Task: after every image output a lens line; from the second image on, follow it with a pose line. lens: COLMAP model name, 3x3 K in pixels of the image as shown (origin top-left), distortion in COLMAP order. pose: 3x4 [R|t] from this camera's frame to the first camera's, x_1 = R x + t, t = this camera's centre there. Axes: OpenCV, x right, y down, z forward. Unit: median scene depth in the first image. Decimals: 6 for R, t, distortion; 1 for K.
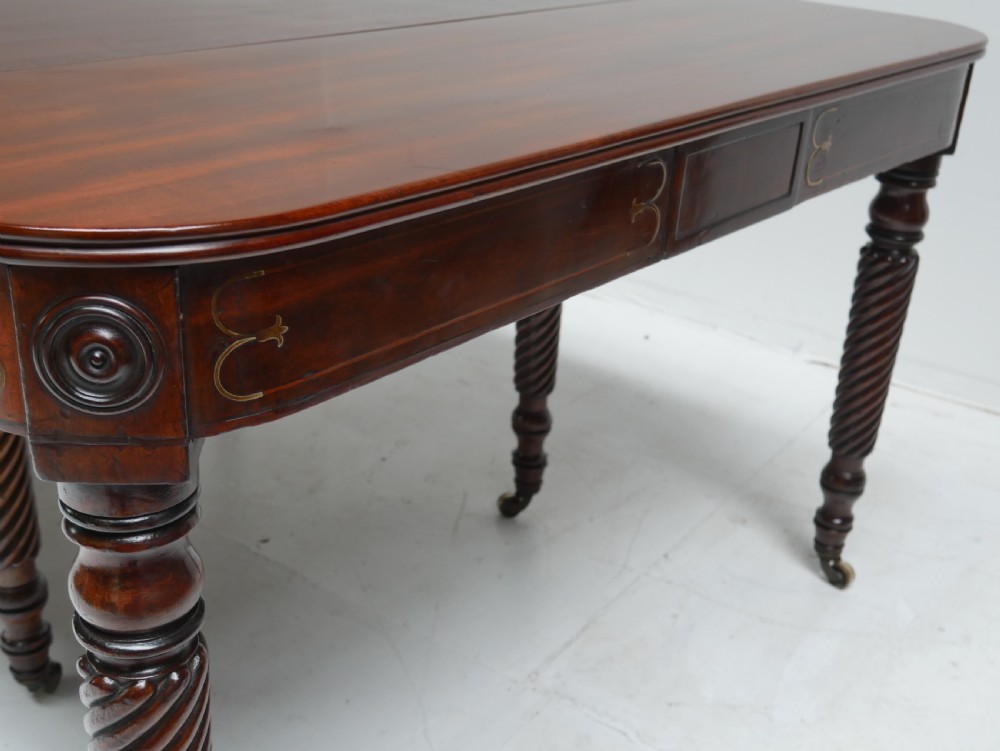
lens RADIAL K [[1202.4, 0, 500.0], [0, 1202.4, 375.5], [0, 0, 1]] dist [0.015321, -0.032456]
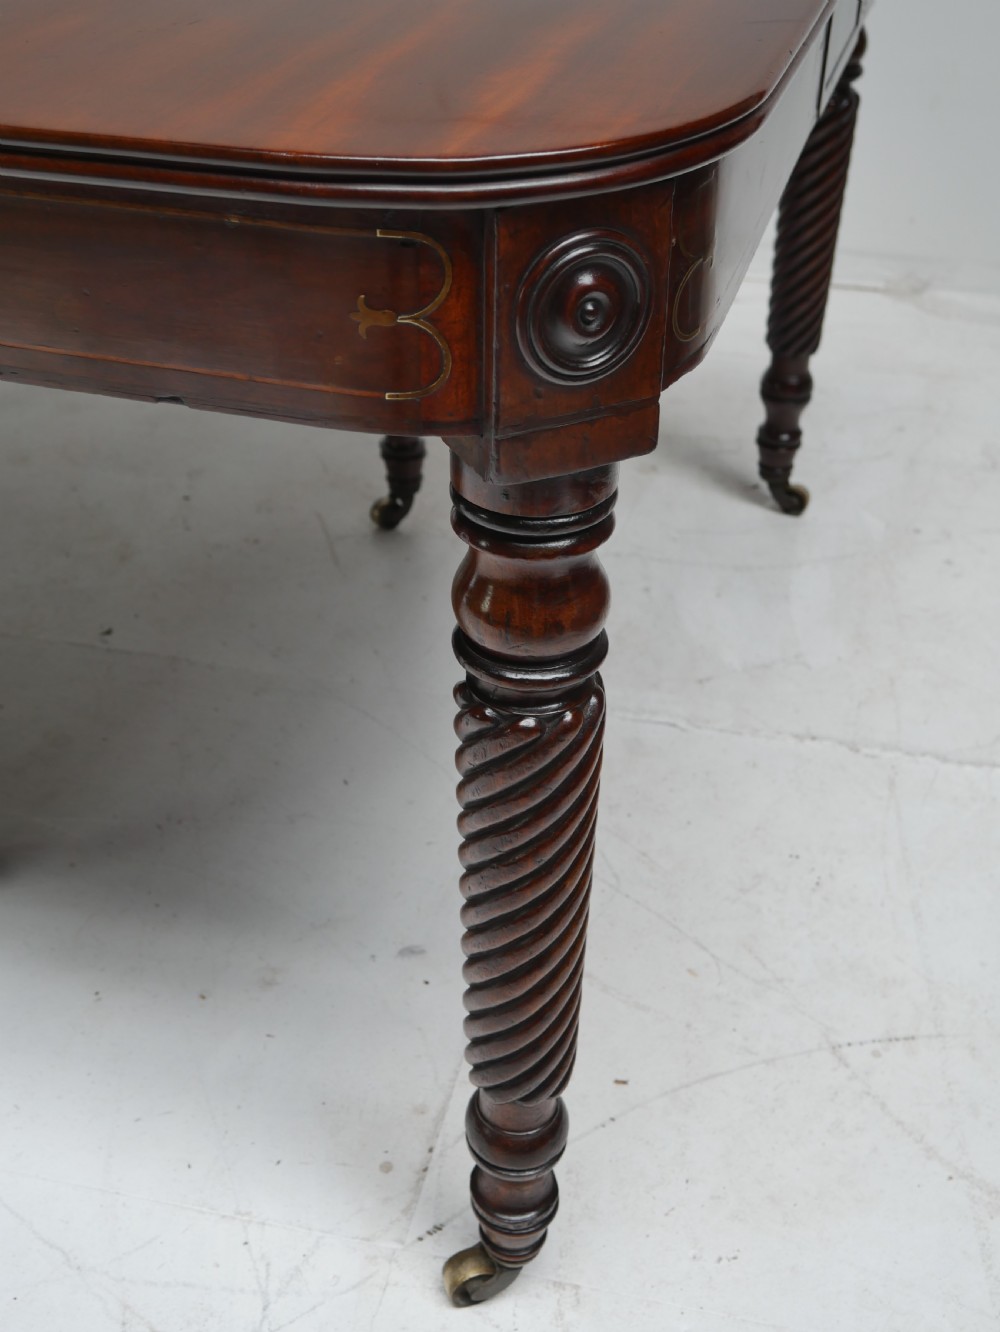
lens RADIAL K [[1601.6, 0, 493.6], [0, 1601.6, 666.5], [0, 0, 1]] dist [0.015321, -0.032456]
pose [[0.924534, -0.257302, 0.281128, -0.303837], [0.199244, 0.955172, 0.218972, -0.014082], [-0.324868, -0.146434, 0.934354, -0.009614]]
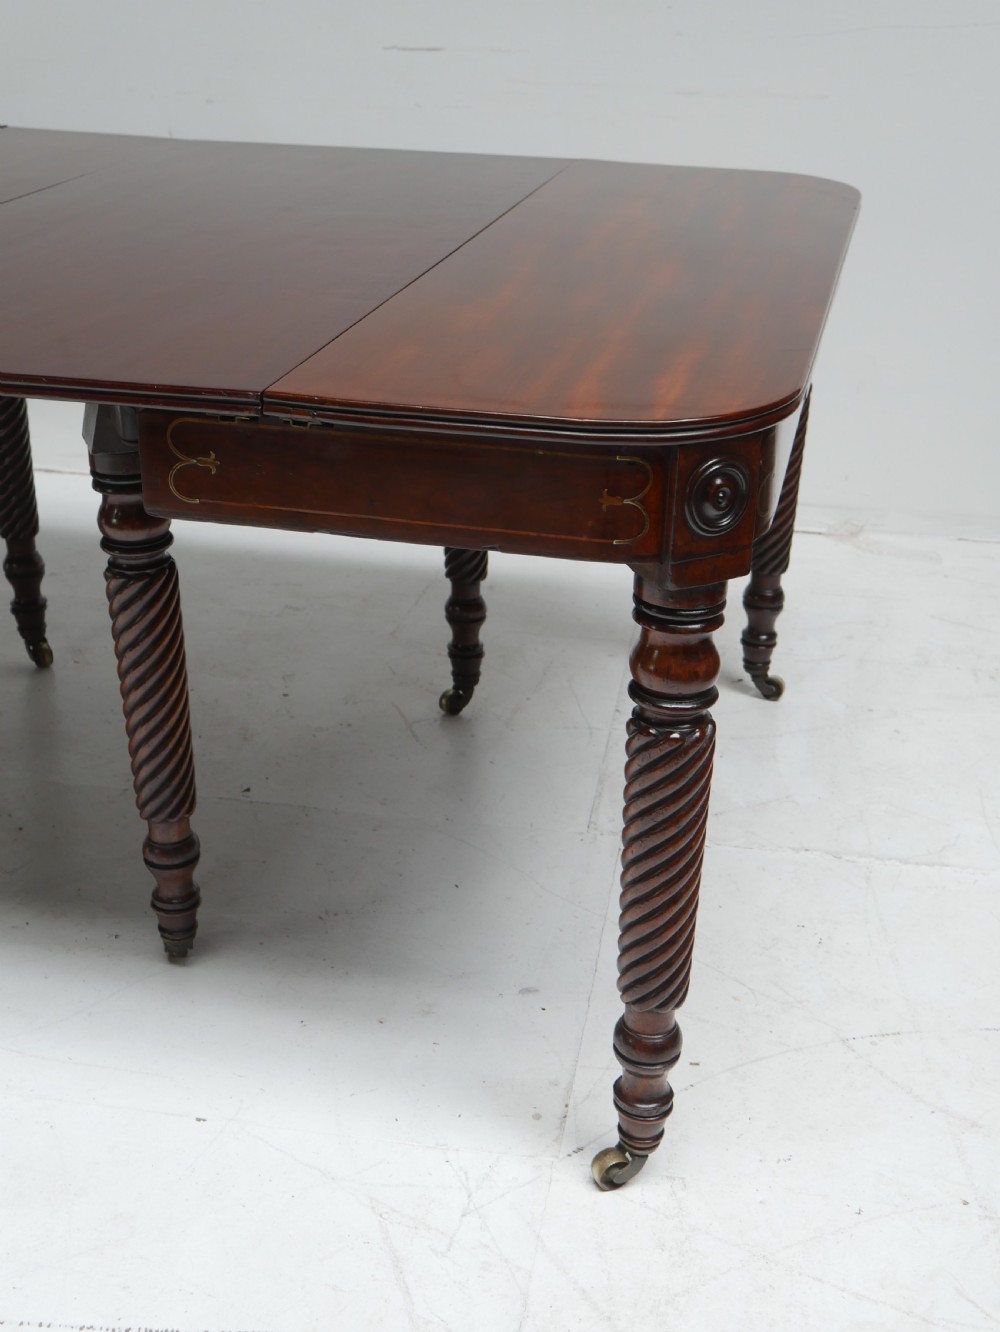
lens RADIAL K [[1737.0, 0, 500.0], [0, 1737.0, 666.0], [0, 0, 1]] dist [0.025805, -0.020317]
pose [[0.899388, -0.216673, 0.379676, -0.601820], [0.209182, 0.975945, 0.061435, 0.000488], [-0.383854, 0.024168, 0.923077, -0.392828]]
